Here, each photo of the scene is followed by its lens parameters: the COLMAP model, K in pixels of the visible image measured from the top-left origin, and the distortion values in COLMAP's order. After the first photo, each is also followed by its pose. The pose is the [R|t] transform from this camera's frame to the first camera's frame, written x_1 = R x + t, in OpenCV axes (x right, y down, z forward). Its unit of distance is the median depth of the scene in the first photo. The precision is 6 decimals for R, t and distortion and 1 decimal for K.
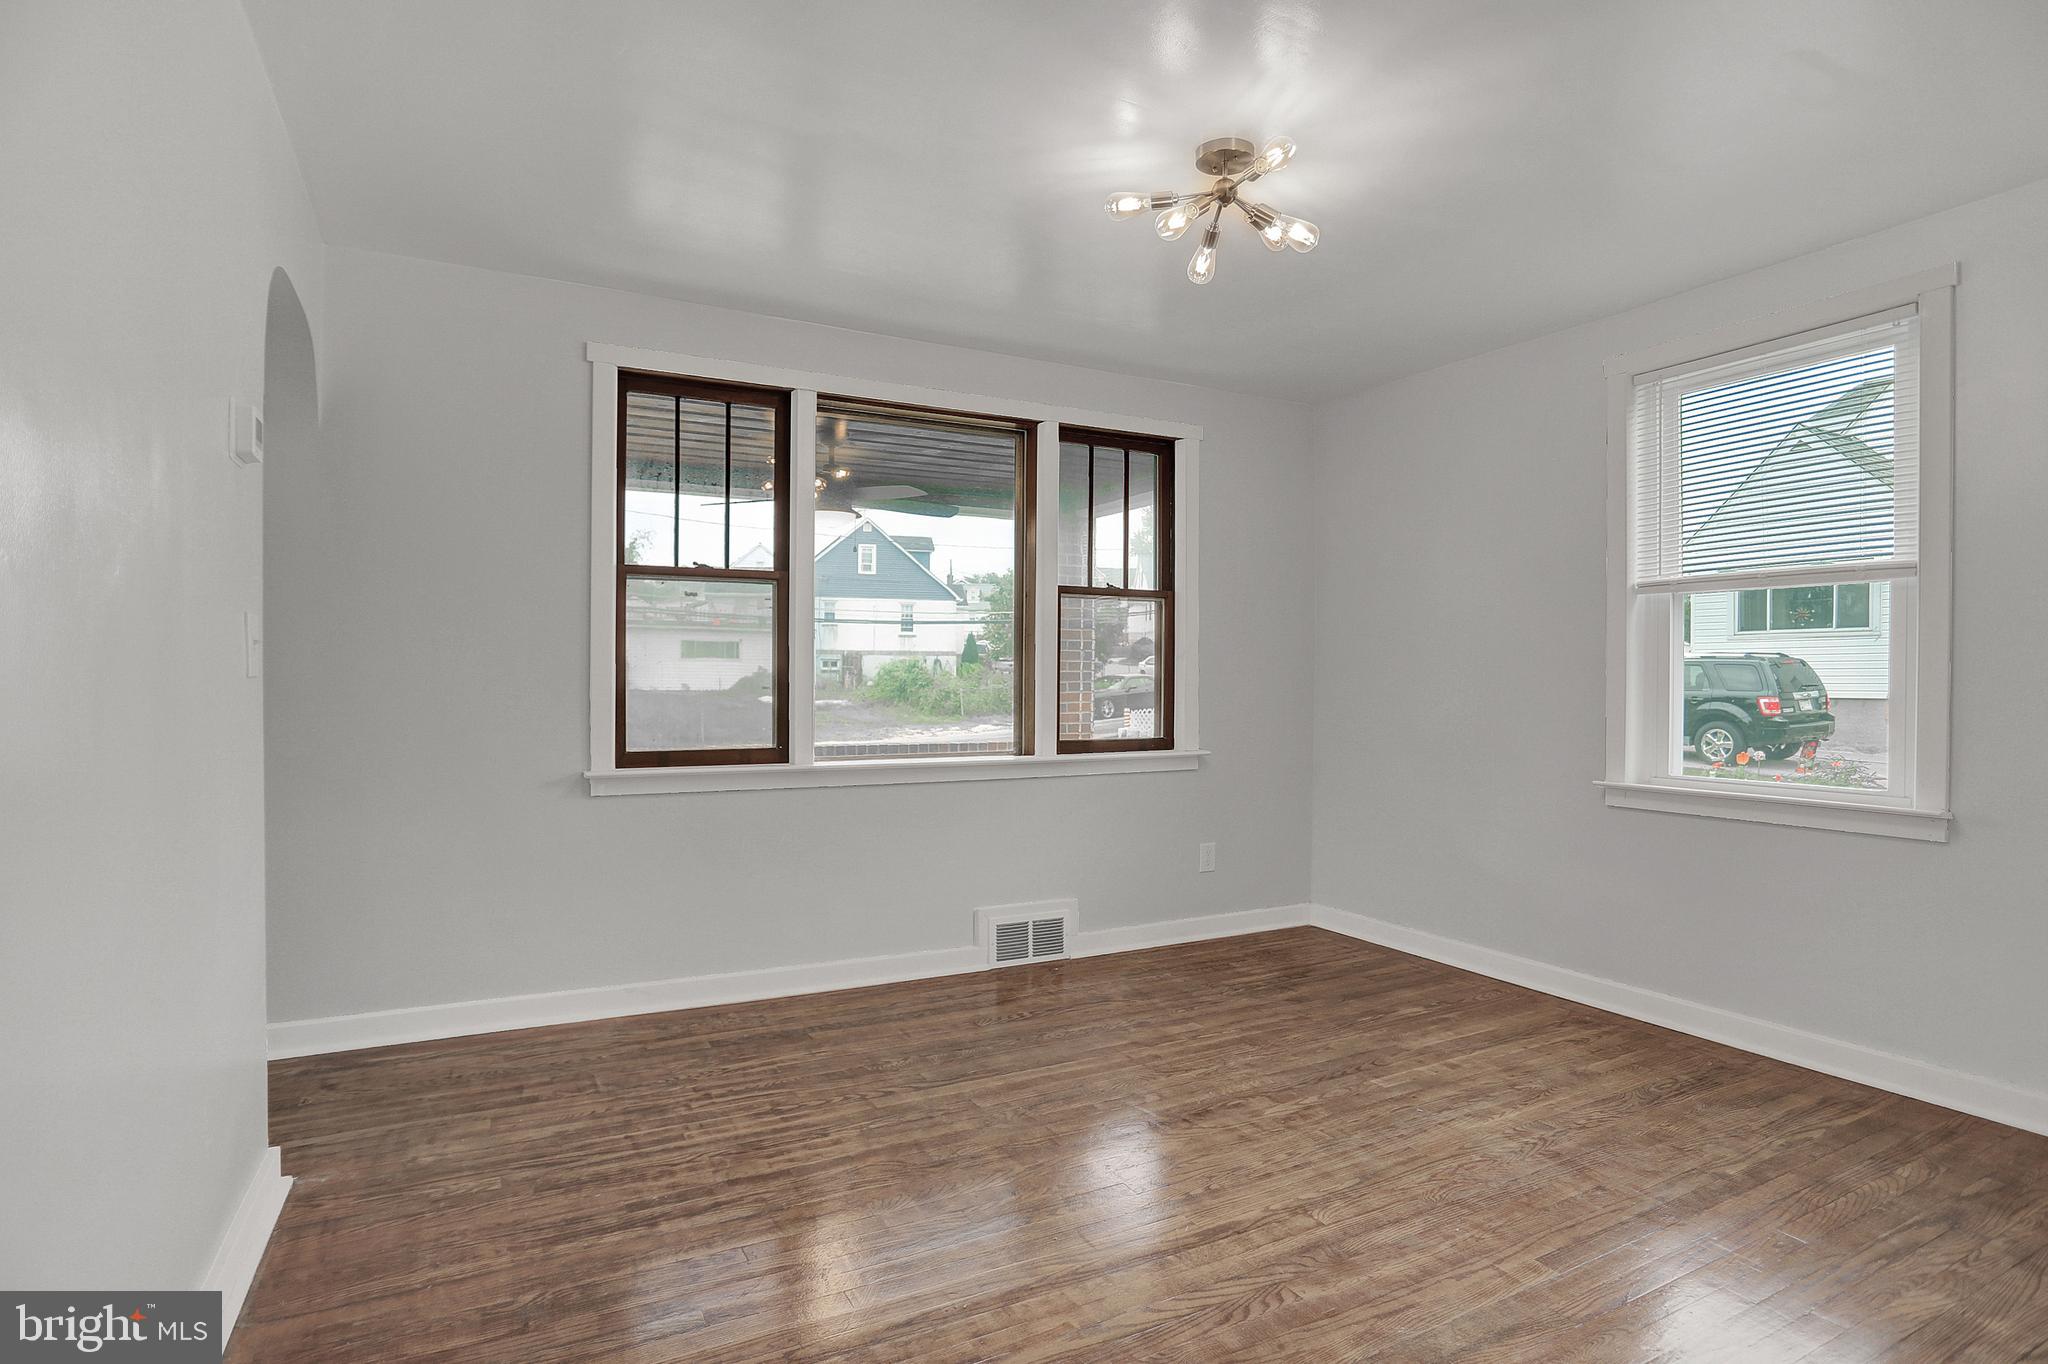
lens RADIAL K [[991.0, 0, 1033.4], [0, 991.0, 680.3], [0, 0, 1]] dist [-0.066858, 0.028172]
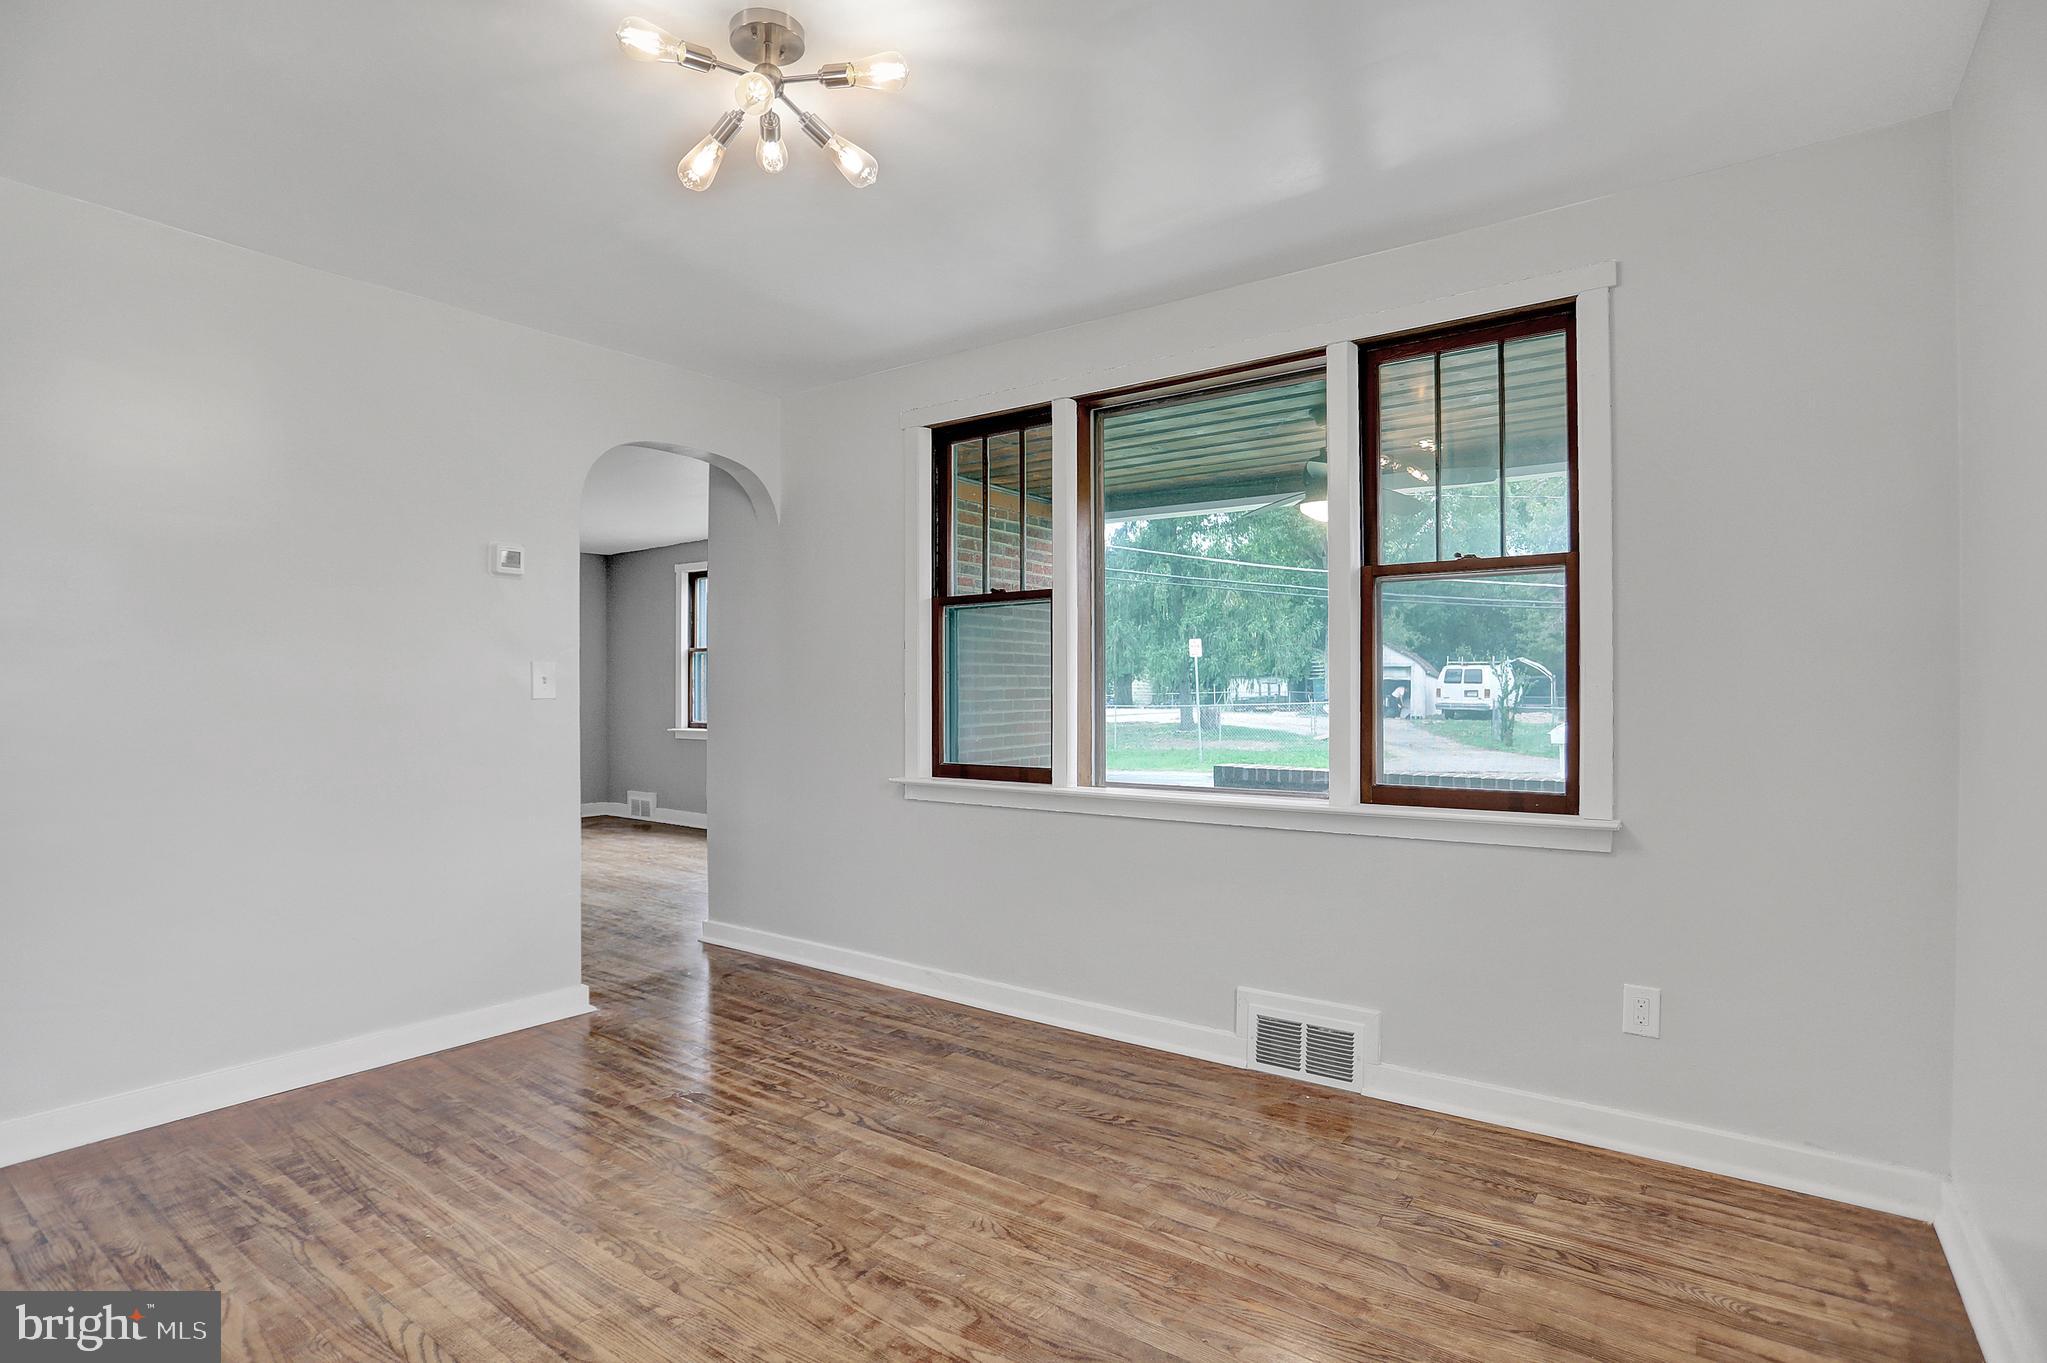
lens RADIAL K [[1004.9, 0, 1032.6], [0, 1004.9, 688.4], [0, 0, 1]] dist [-0.071530, 0.030351]
pose [[0.461779, -0.011456, -0.886921, 0.786893], [0.003908, 0.999933, -0.010880, 0.000102], [0.886987, 0.001558, 0.461792, 0.662336]]
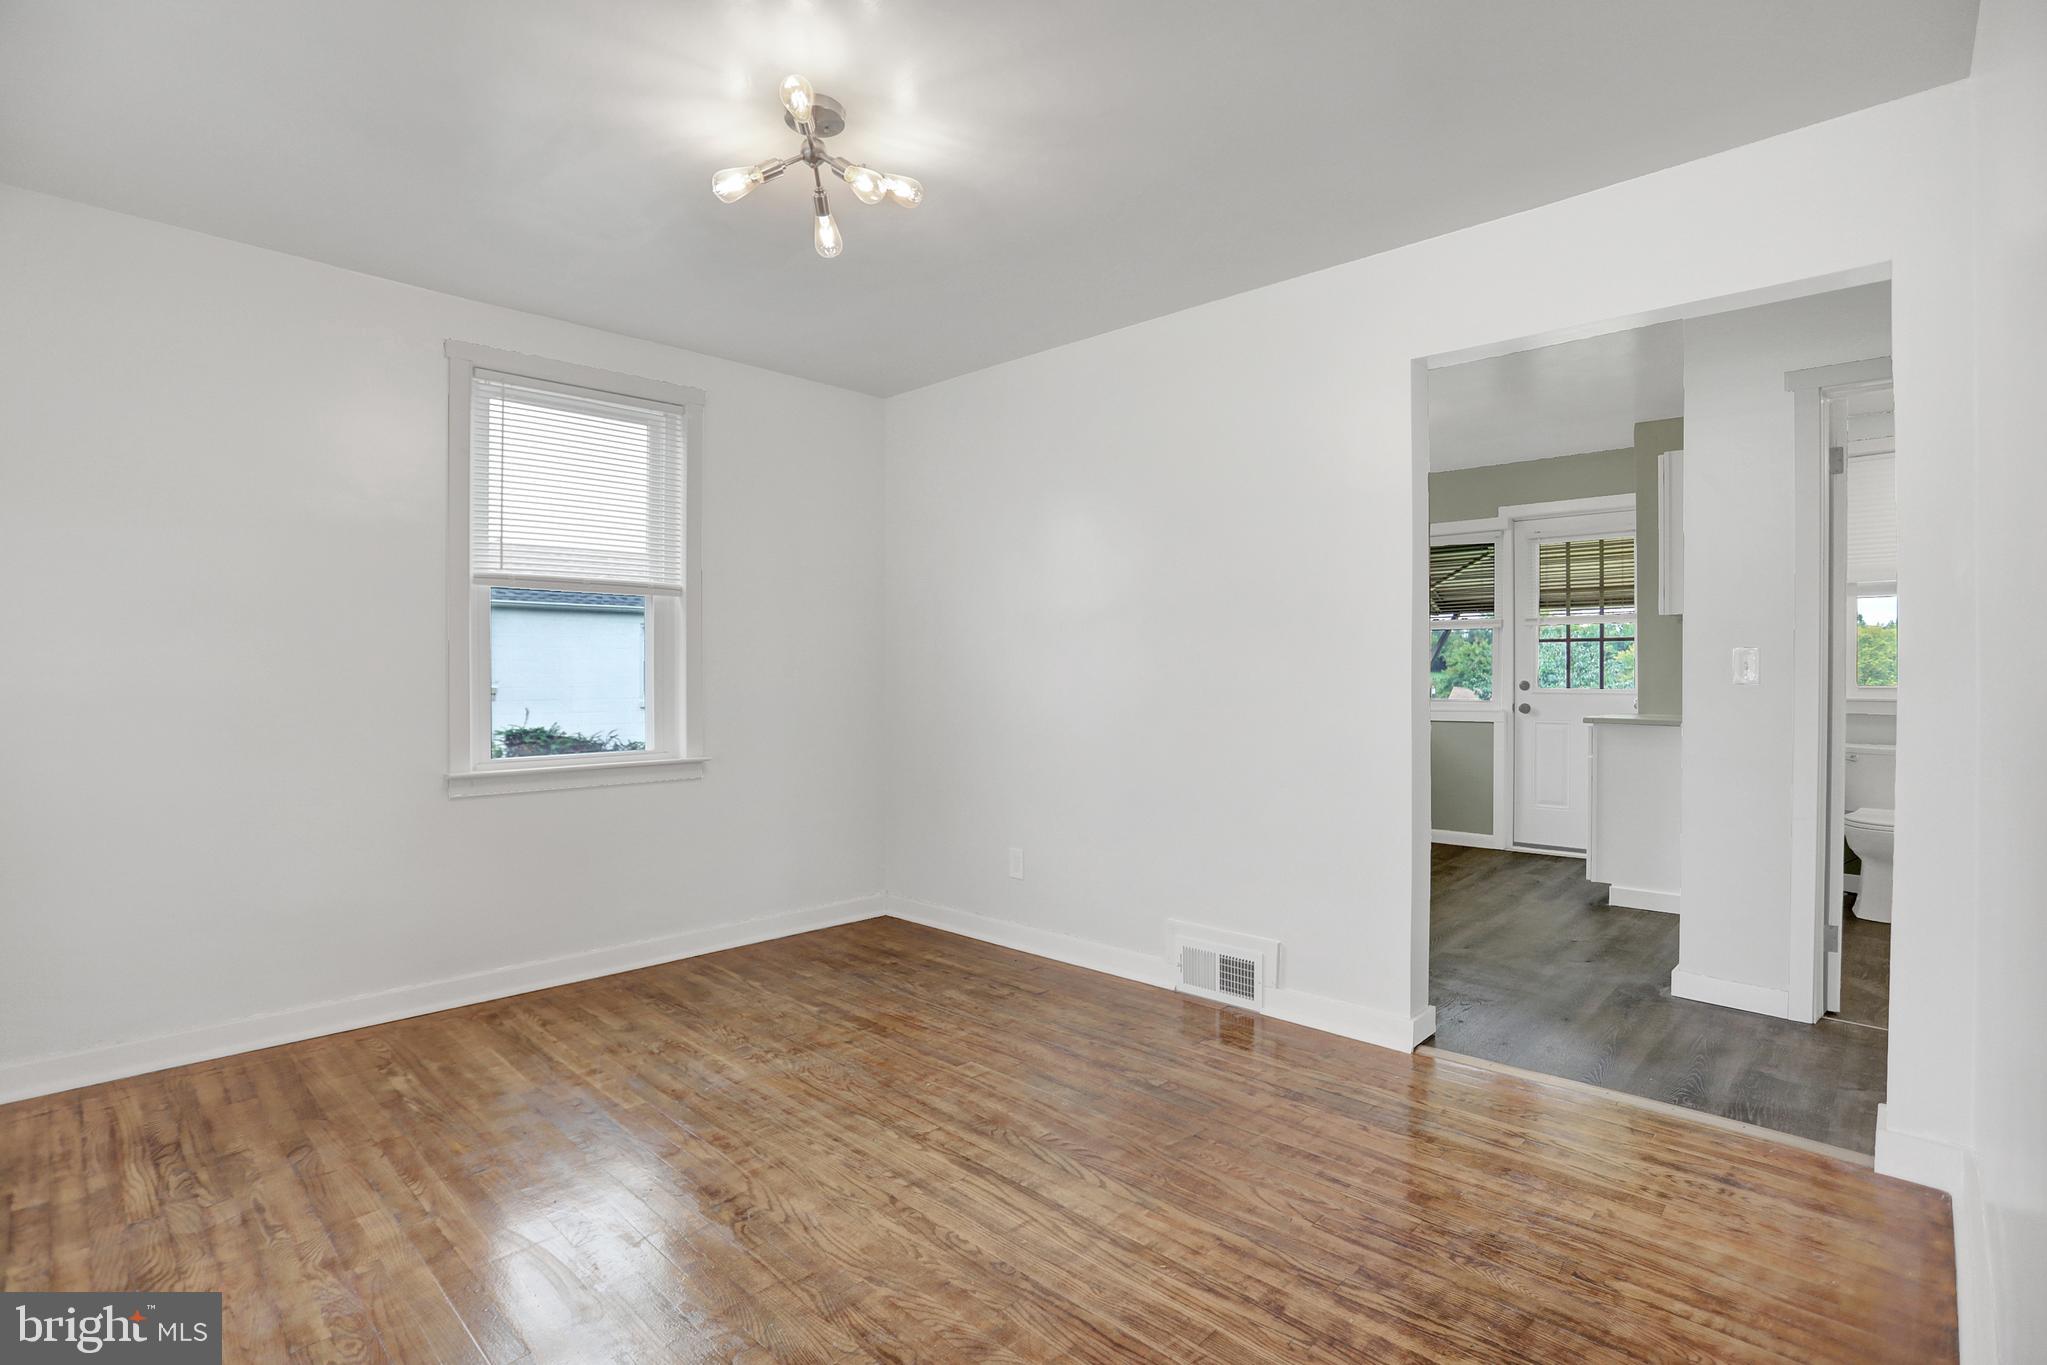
lens RADIAL K [[1052.4, 0, 994.2], [0, 1052.4, 686.5], [0, 0, 1]] dist [-0.073694, 0.036570]
pose [[-0.289152, -0.019793, 0.957078, -0.652041], [-0.001441, 0.999794, 0.020241, -0.008763], [-0.957282, 0.004474, -0.289121, 0.900548]]
